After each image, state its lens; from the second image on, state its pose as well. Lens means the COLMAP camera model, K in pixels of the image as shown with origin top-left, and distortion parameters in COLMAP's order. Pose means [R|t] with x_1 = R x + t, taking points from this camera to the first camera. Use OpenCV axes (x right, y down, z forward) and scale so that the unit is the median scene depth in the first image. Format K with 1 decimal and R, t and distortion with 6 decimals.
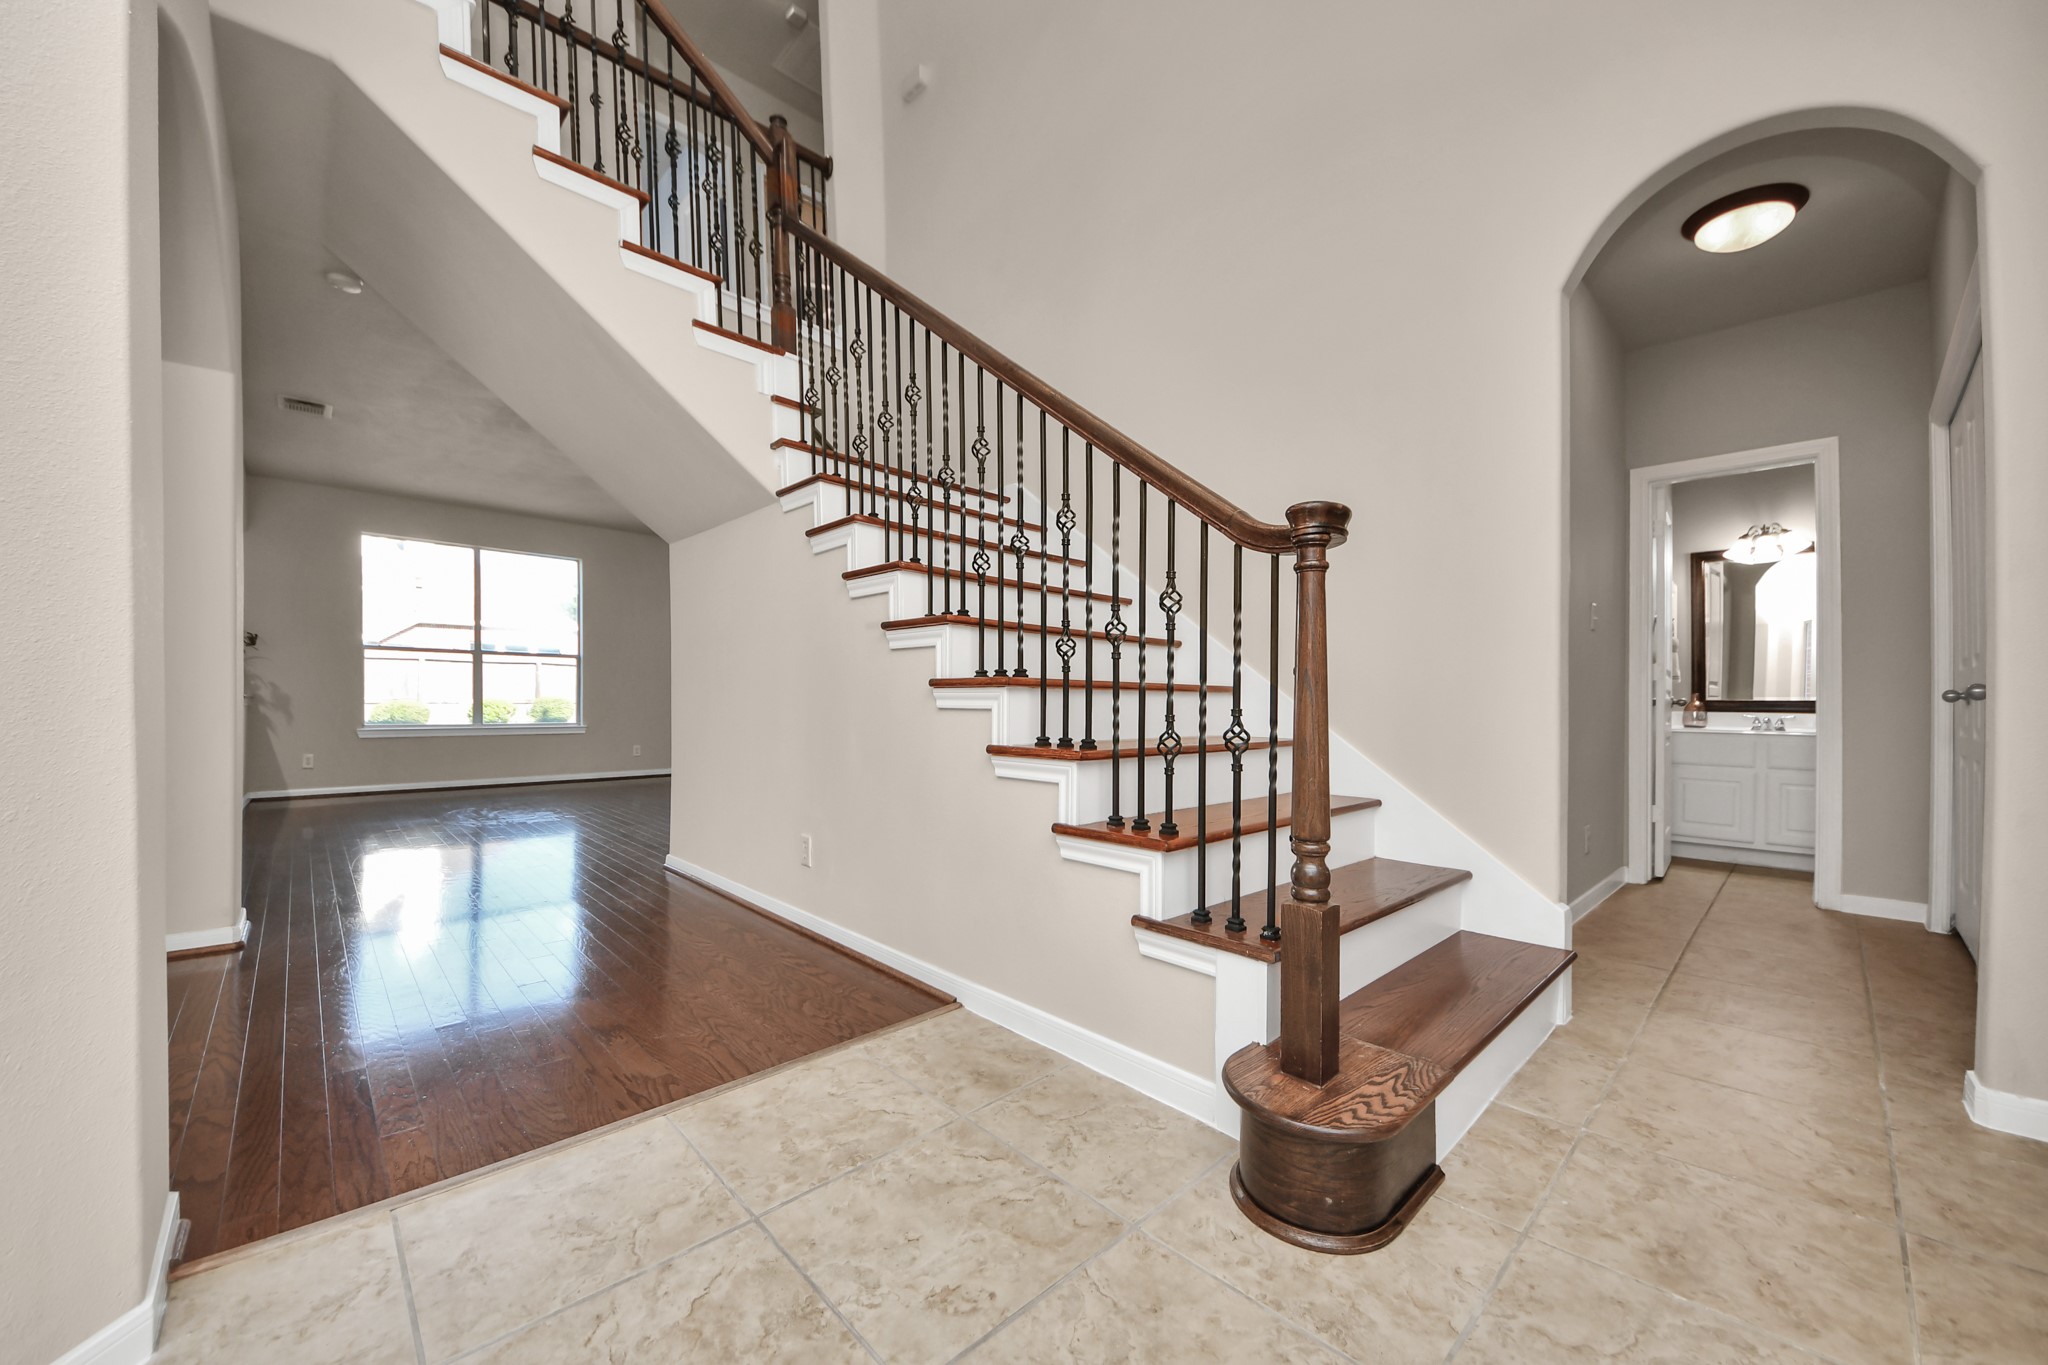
lens RADIAL K [[746.0, 0, 1041.2], [0, 746.0, 682.5], [0, 0, 1]] dist [-0.003888, -0.002288]
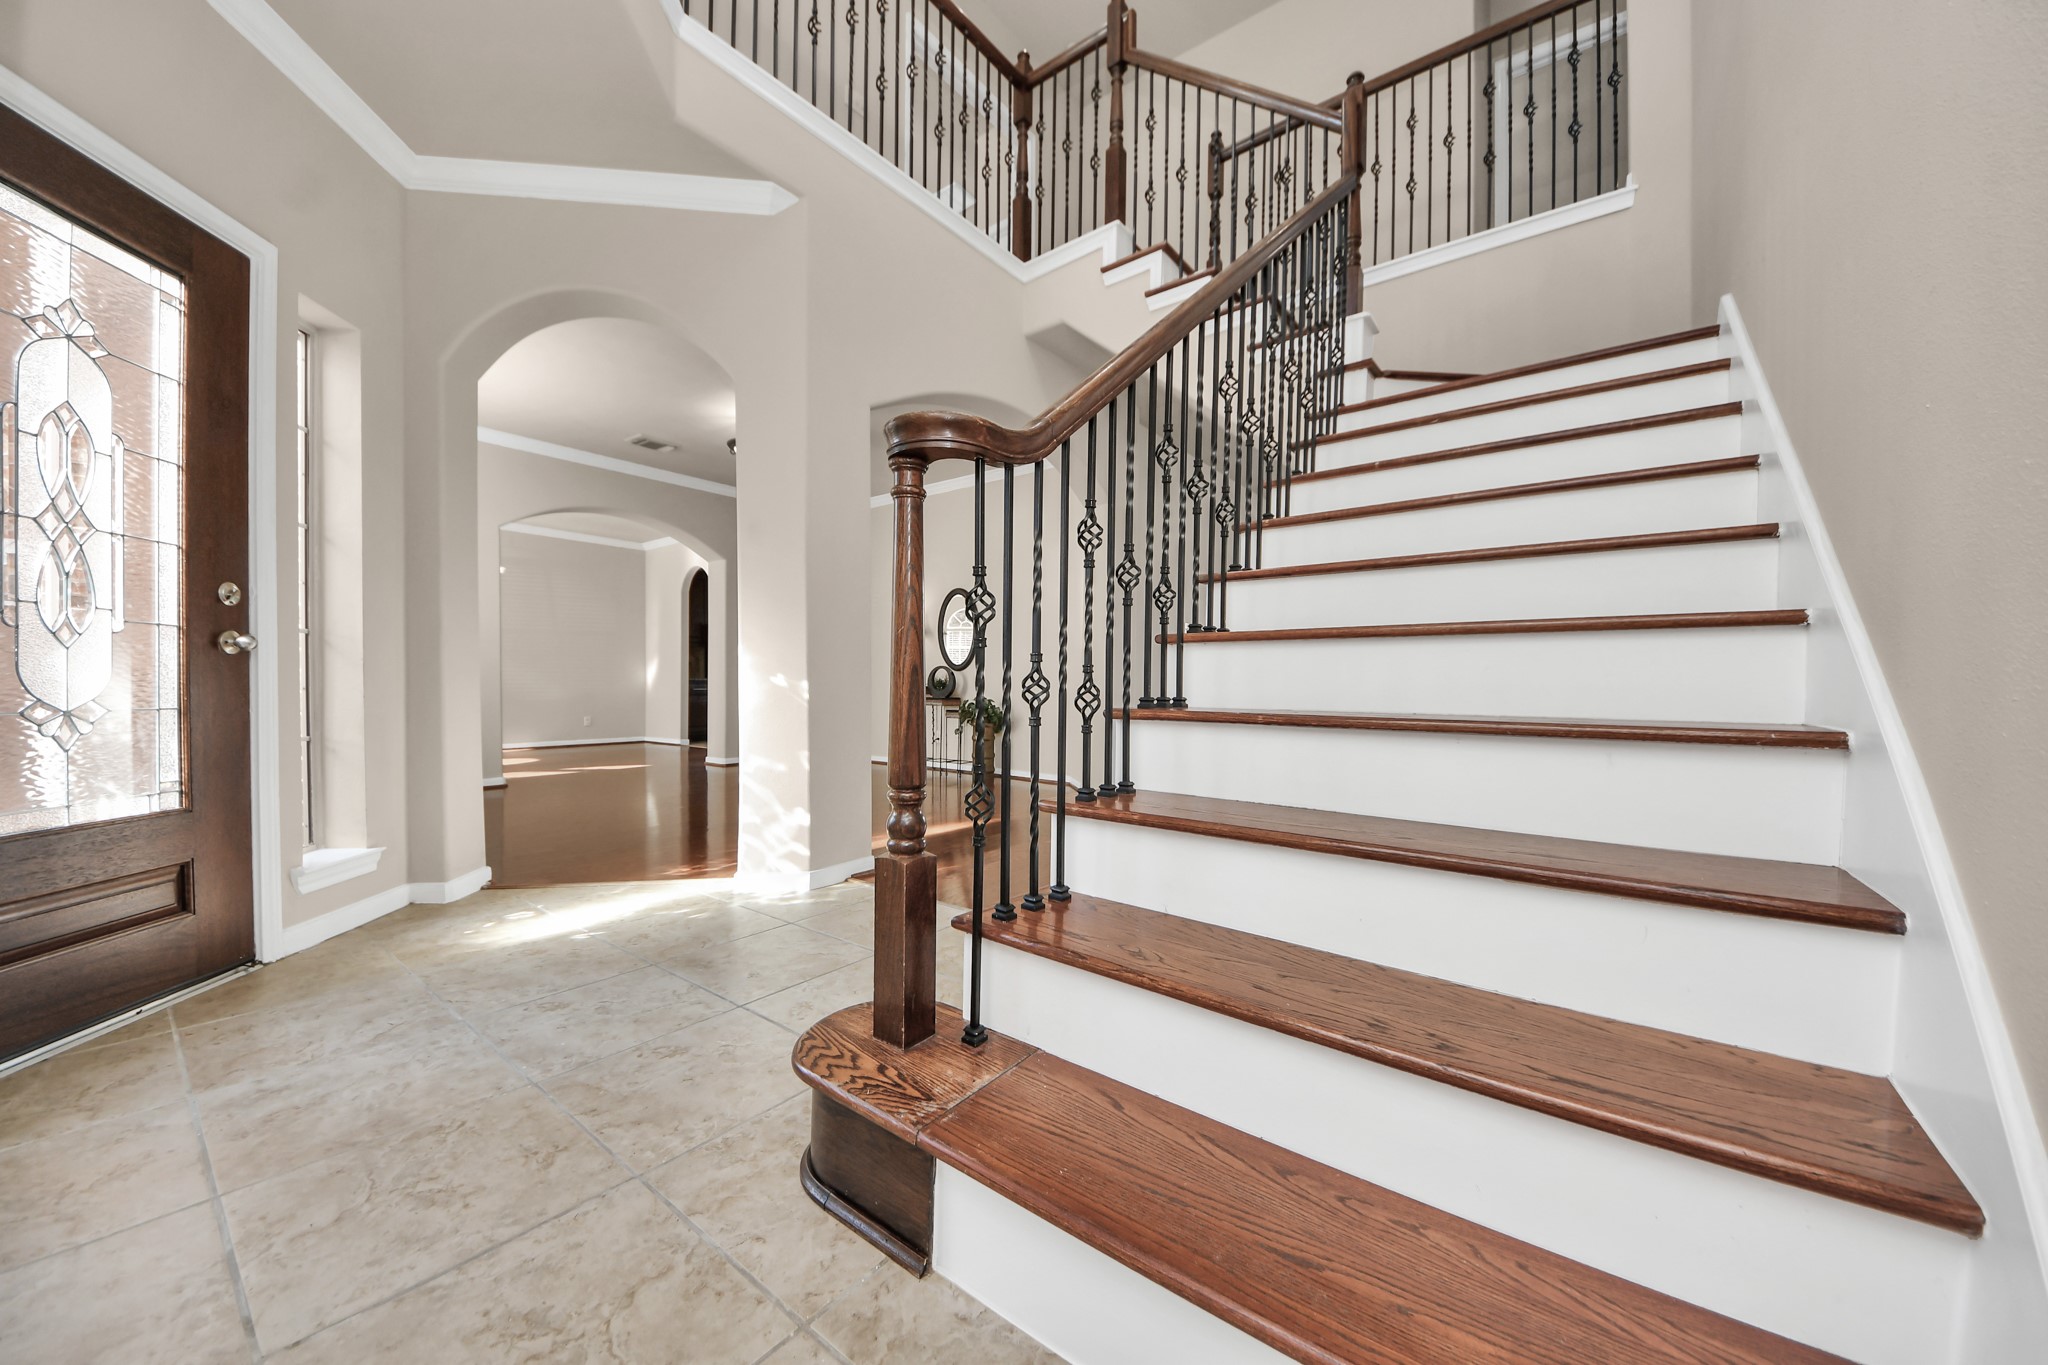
lens RADIAL K [[746.0, 0, 1040.2], [0, 746.0, 693.5], [0, 0, 1]] dist [-0.003888, -0.002288]
pose [[0.163881, 0.012434, -0.986402, 1.106727], [0.007117, 0.999880, 0.013786, 0.070951], [0.986454, -0.009280, 0.163773, 0.867878]]
